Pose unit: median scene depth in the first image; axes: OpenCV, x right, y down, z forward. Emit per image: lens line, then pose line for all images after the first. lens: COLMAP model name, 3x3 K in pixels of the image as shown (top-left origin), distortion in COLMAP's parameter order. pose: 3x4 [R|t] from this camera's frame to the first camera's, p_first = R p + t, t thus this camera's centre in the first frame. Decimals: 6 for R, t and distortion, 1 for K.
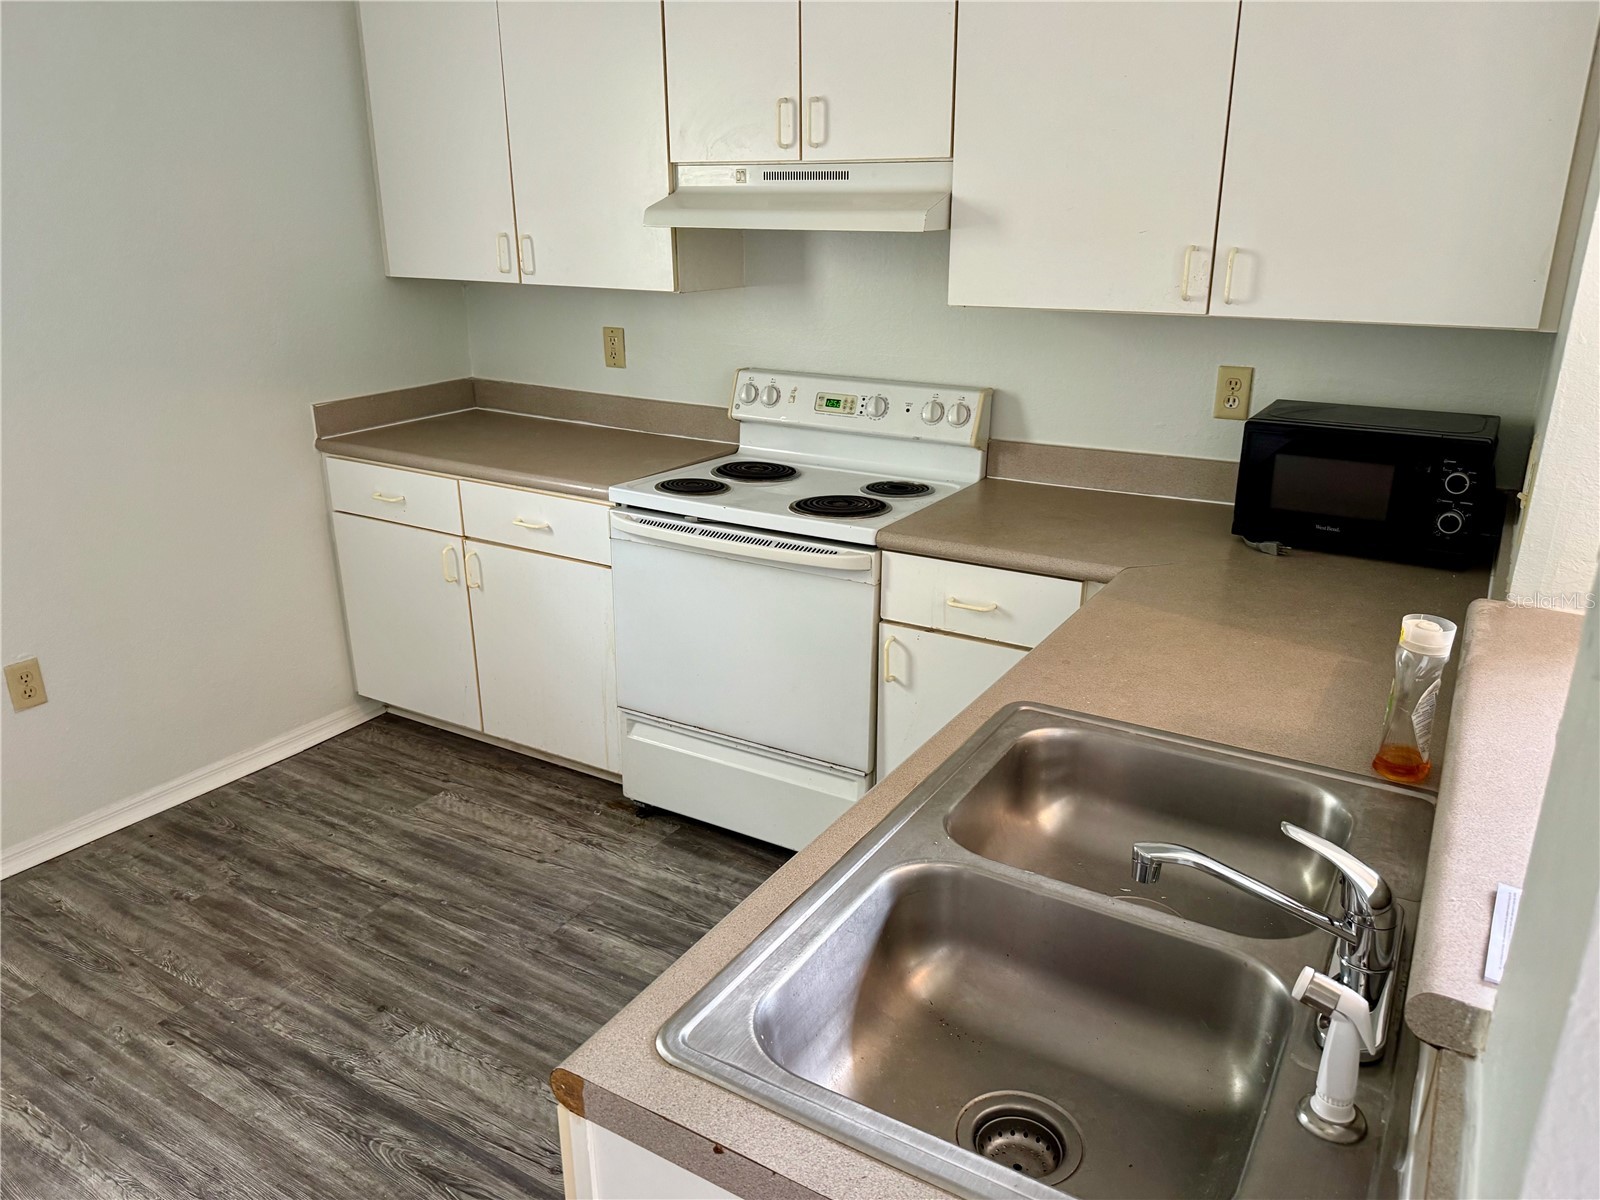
lens RADIAL K [[1135.0, 0, 800.0], [0, 1135.0, 600.0], [0, 0, 1]] dist [0.038190, -0.058228]
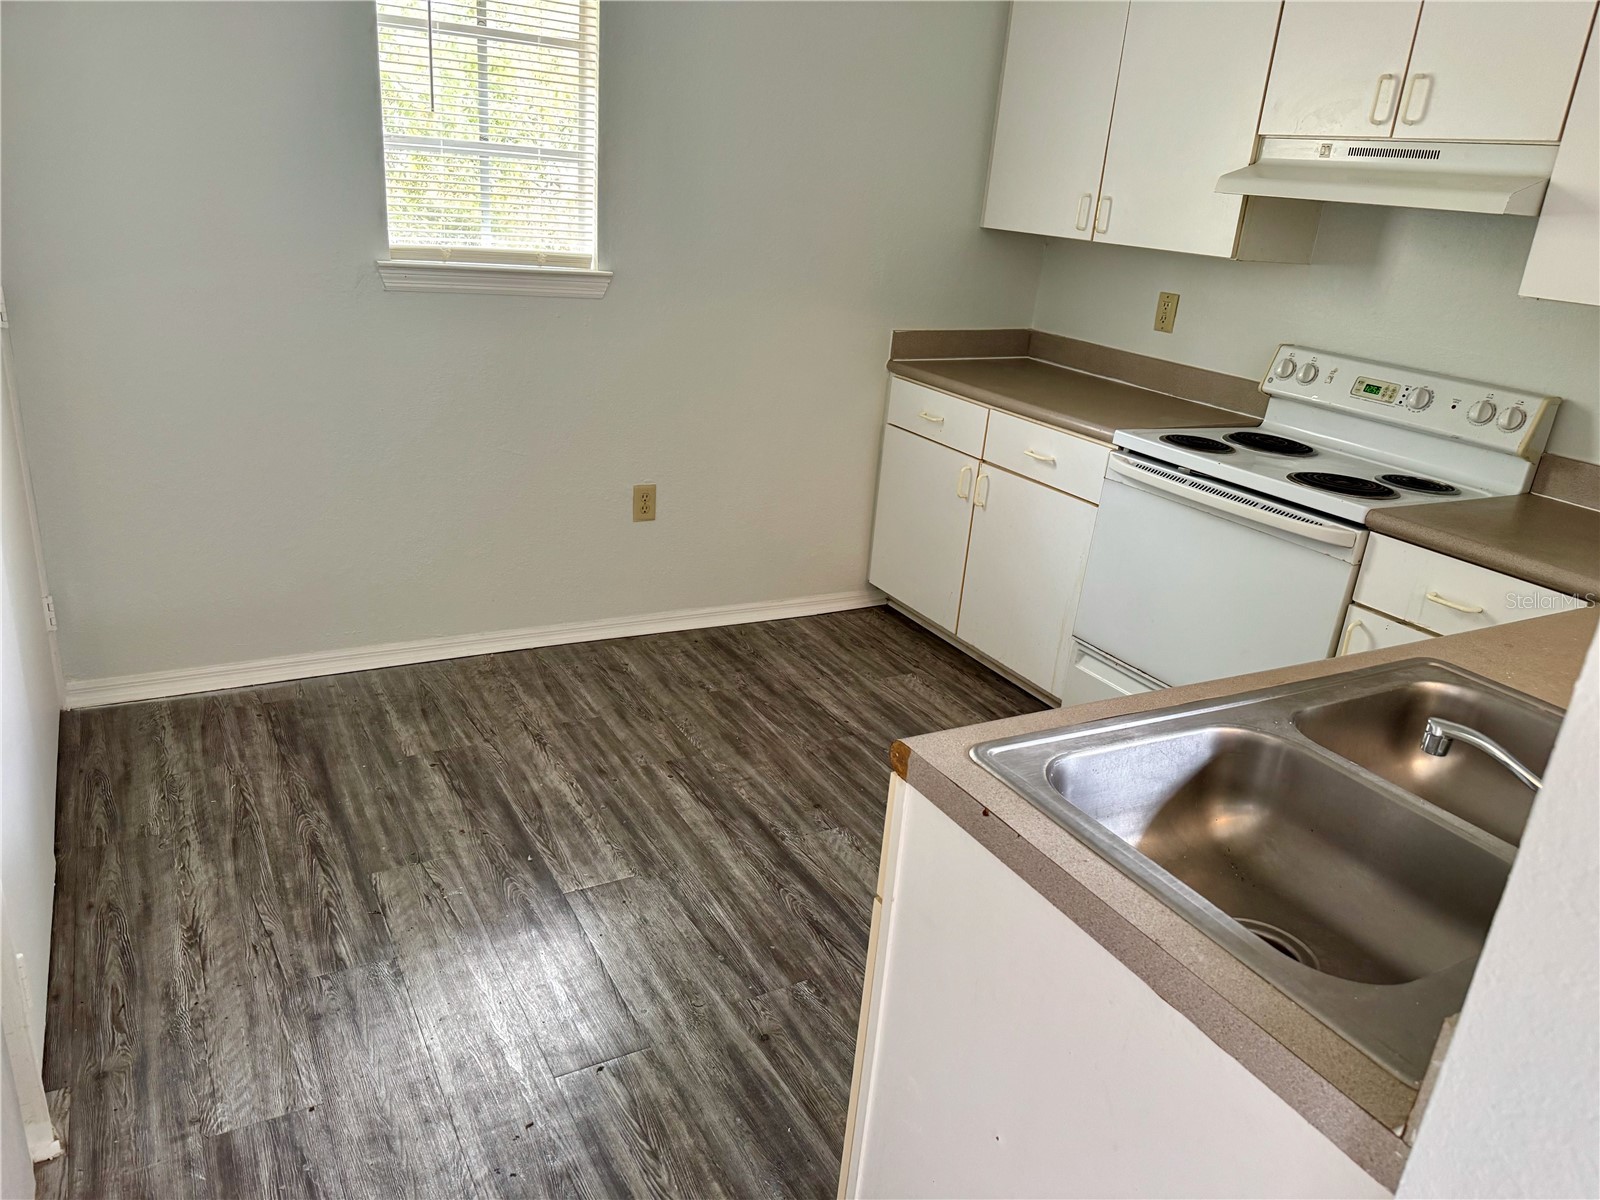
lens RADIAL K [[1125.0, 0, 782.4], [0, 1125.0, 605.9], [0, 0, 1]] dist [0.085086, -0.120917]
pose [[0.859633, 0.242527, -0.449679, 0.083617], [-0.239992, 0.968685, 0.063661, 0.069910], [0.451037, 0.053194, 0.890919, -0.097659]]
